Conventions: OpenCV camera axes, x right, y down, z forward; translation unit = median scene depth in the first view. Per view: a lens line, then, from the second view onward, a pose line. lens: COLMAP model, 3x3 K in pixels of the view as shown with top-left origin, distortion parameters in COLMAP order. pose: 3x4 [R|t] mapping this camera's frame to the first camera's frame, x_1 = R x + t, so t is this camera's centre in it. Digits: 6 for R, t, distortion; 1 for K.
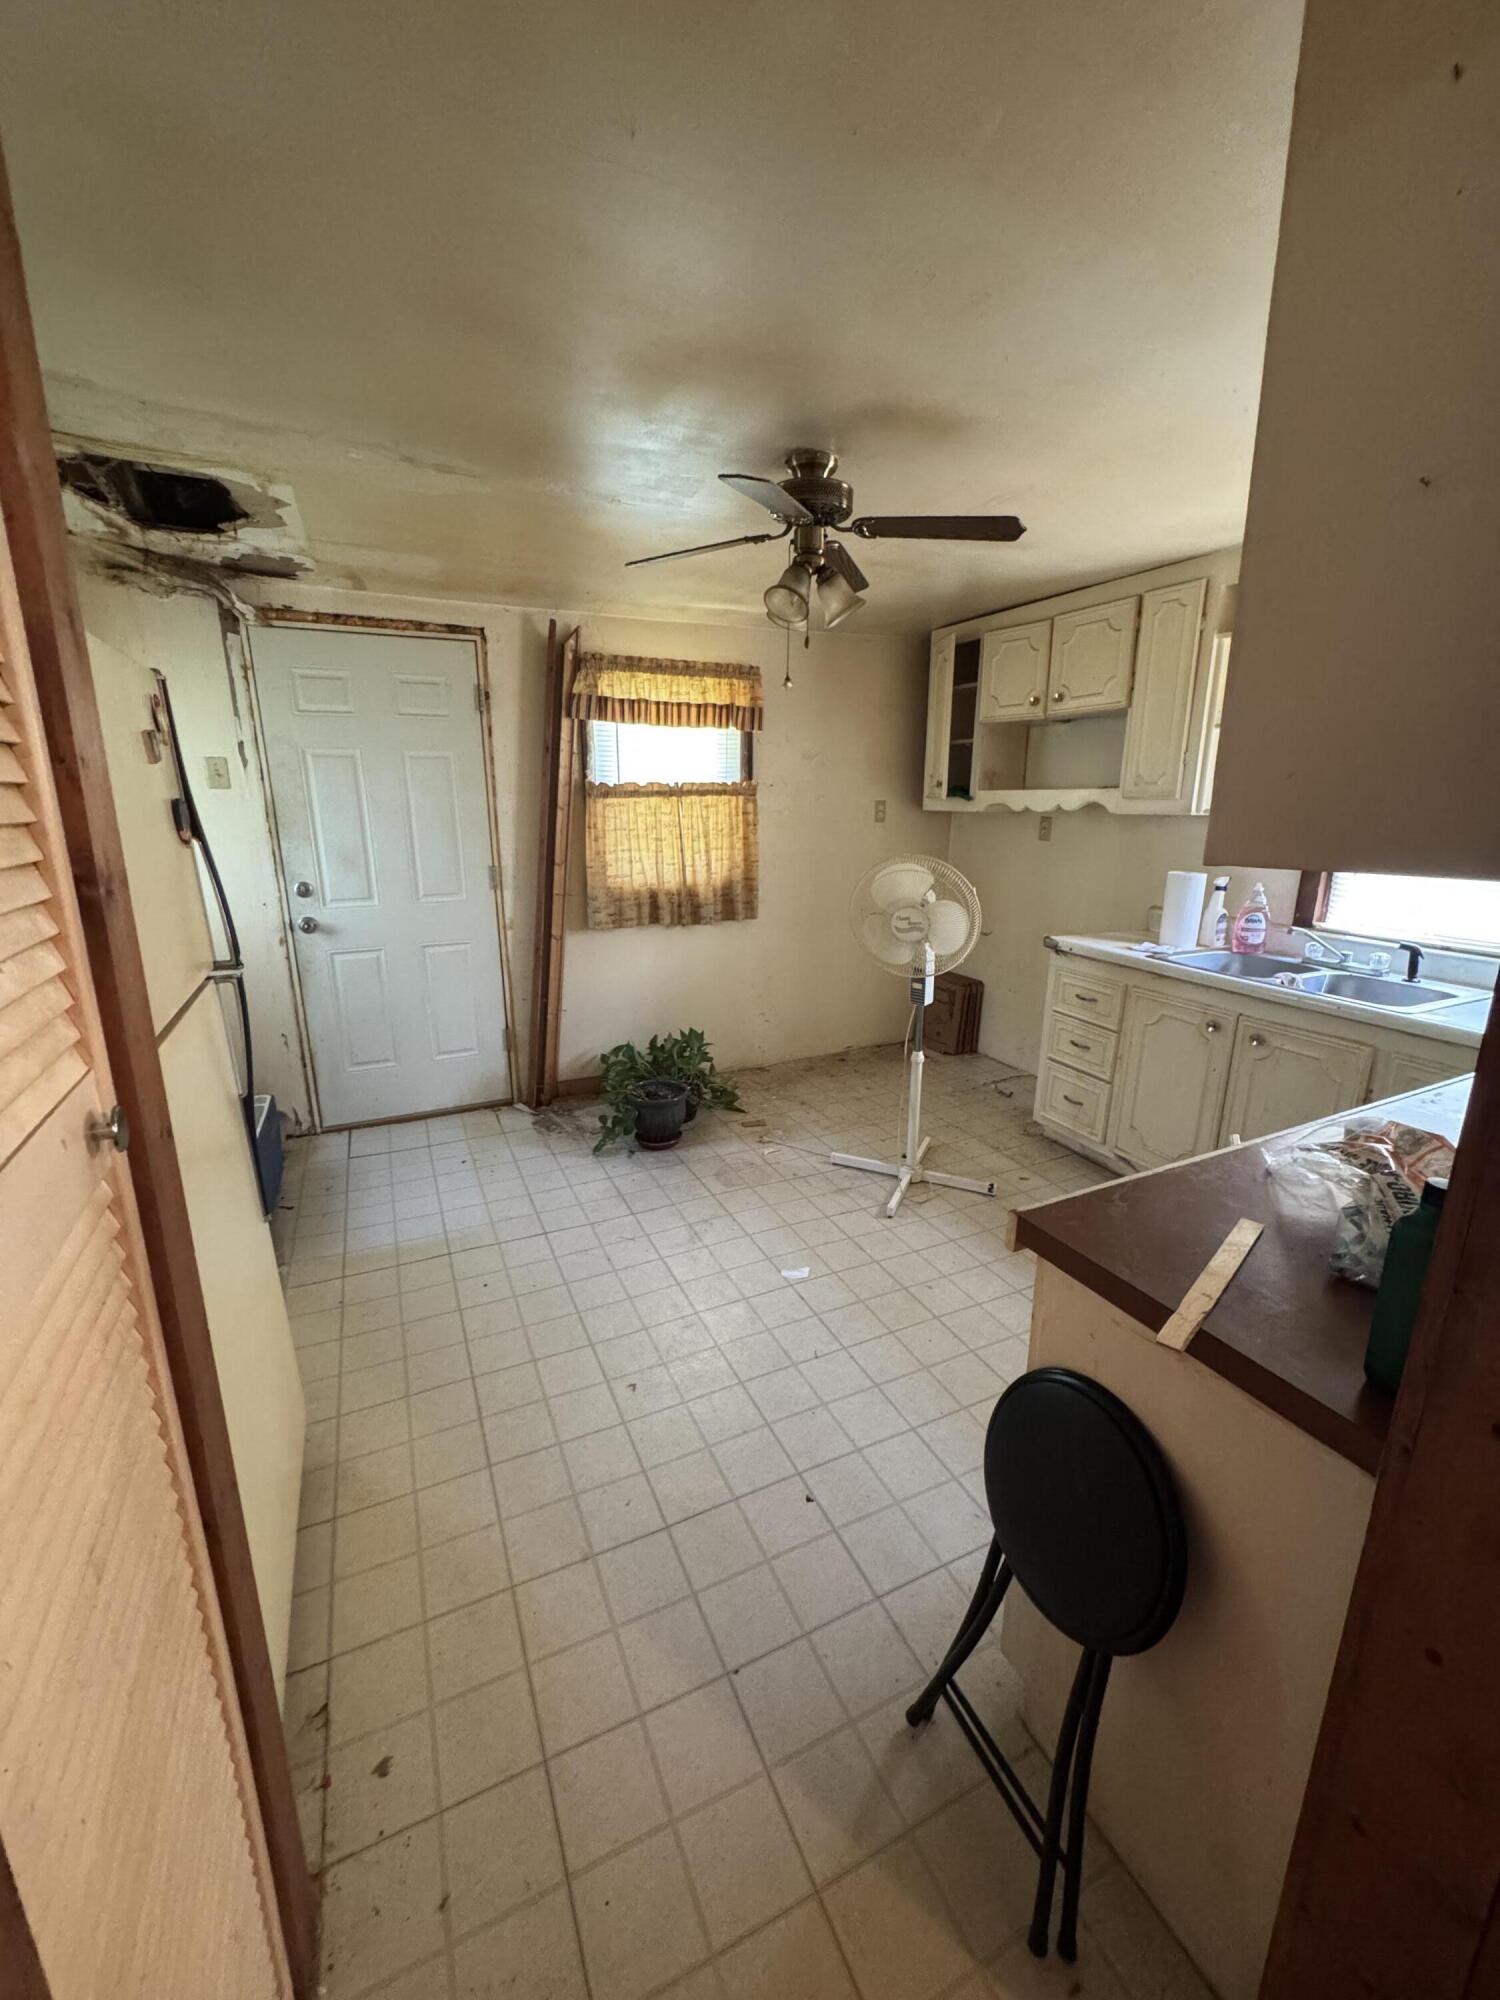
lens RADIAL K [[800.0, 0, 753.0], [0, 800.0, 995.5], [0, 0, 1]] dist [-0.003332, -0.000354]
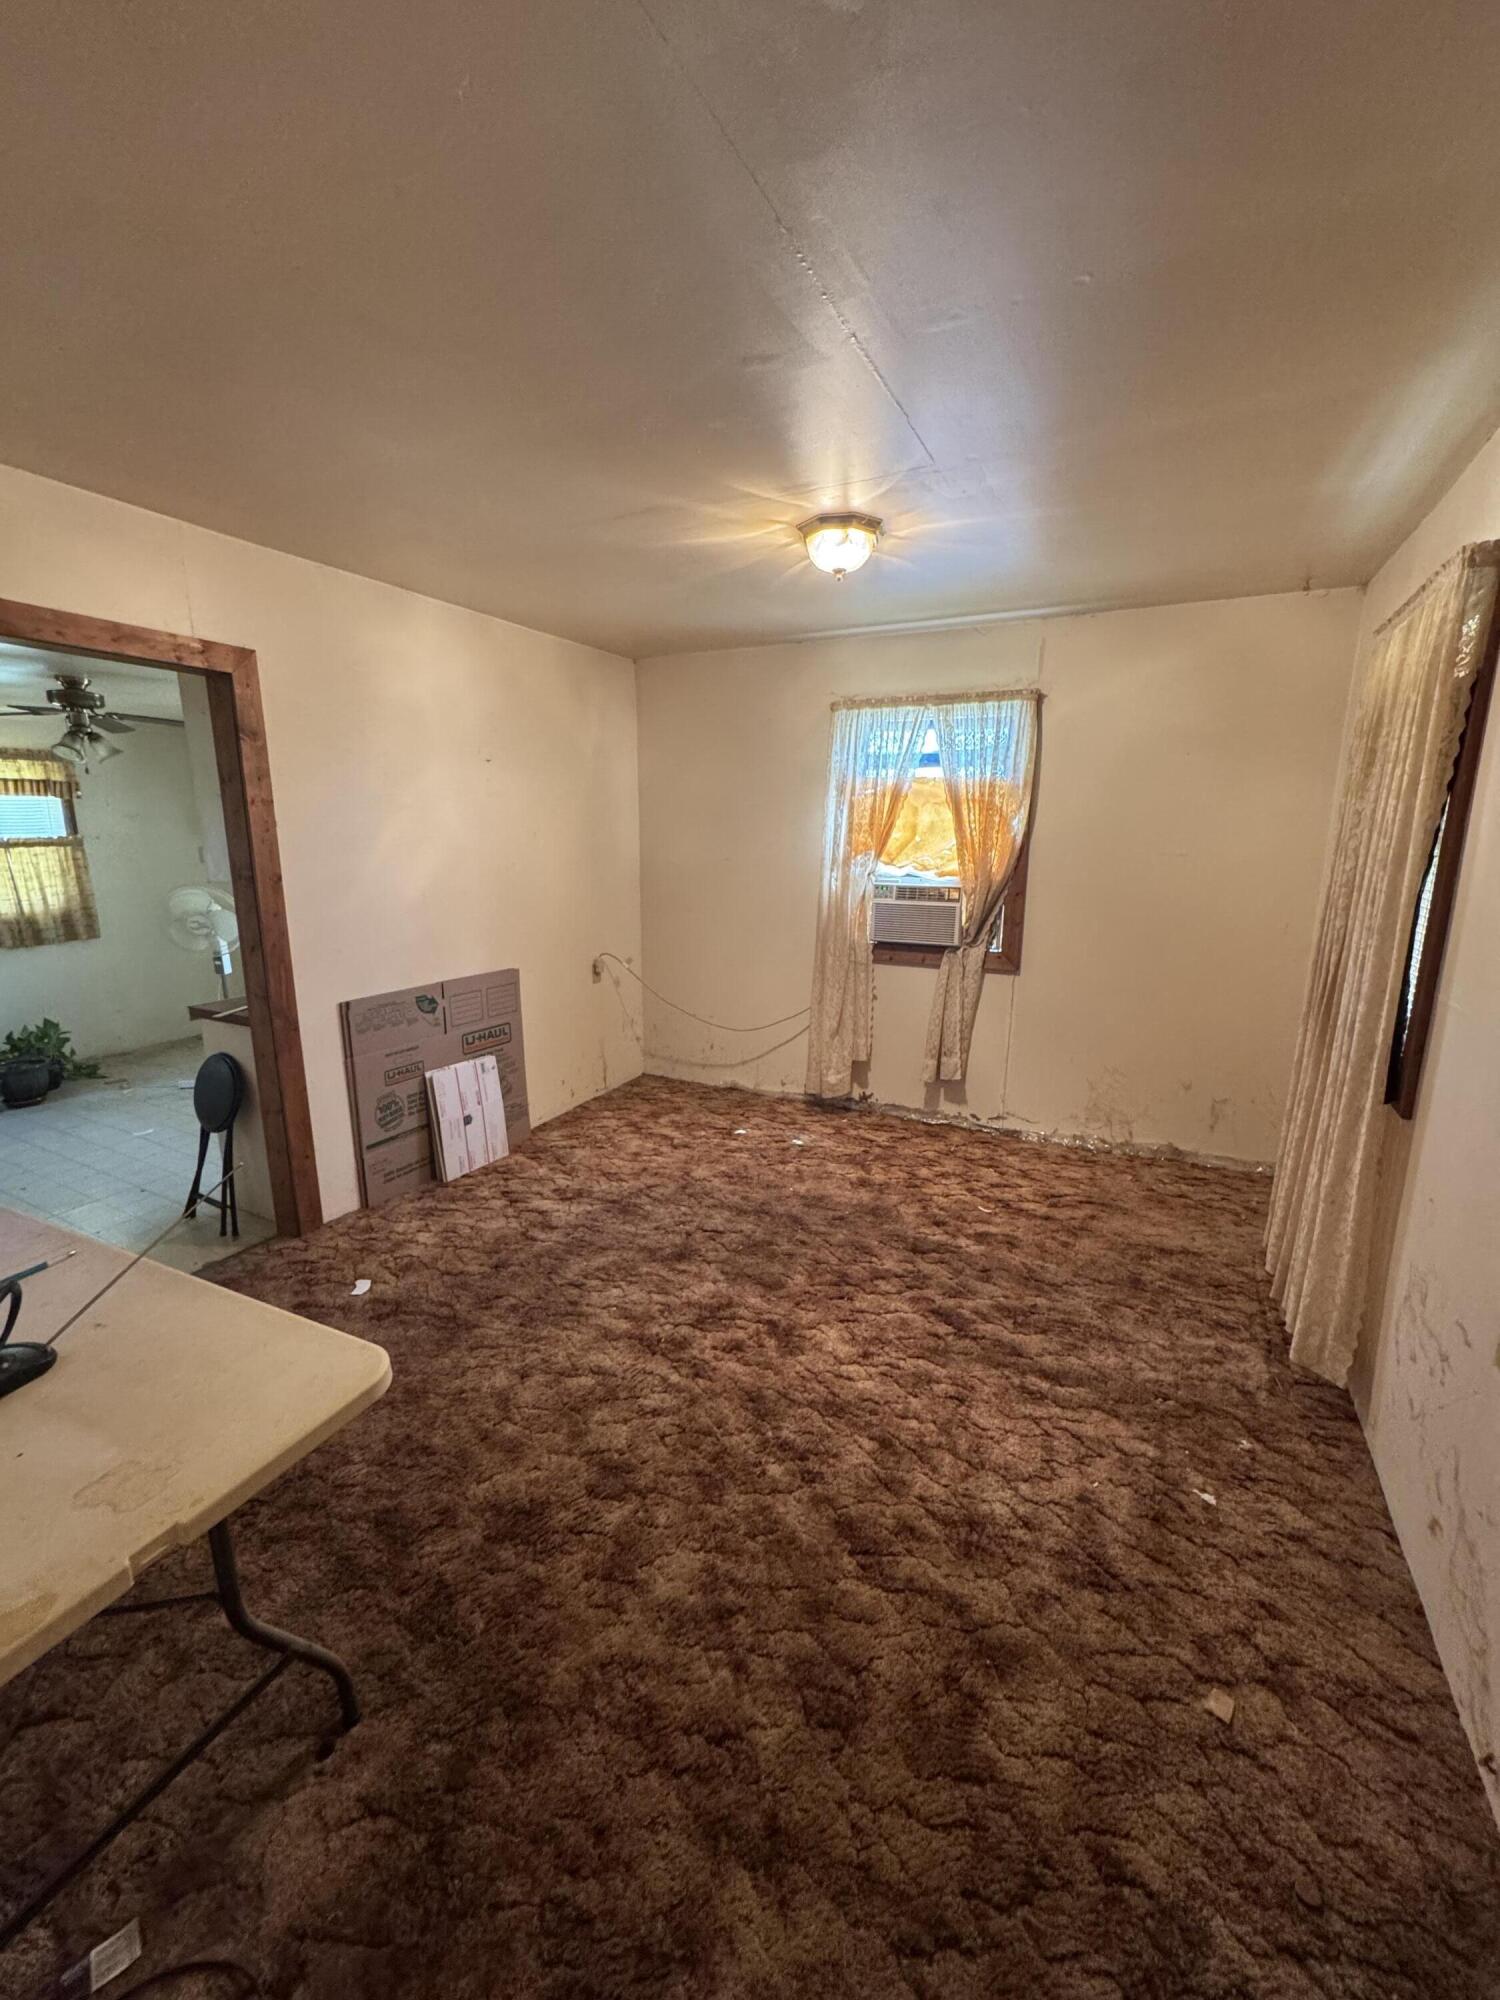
lens RADIAL K [[800.0, 0, 752.2], [0, 800.0, 997.0], [0, 0, 1]] dist [-0.003332, -0.000354]
pose [[0.795245, -0.124208, 0.593429, 0.075871], [0.142968, 0.989605, 0.015540, 0.150716], [-0.589191, 0.072484, 0.804736, -0.772641]]
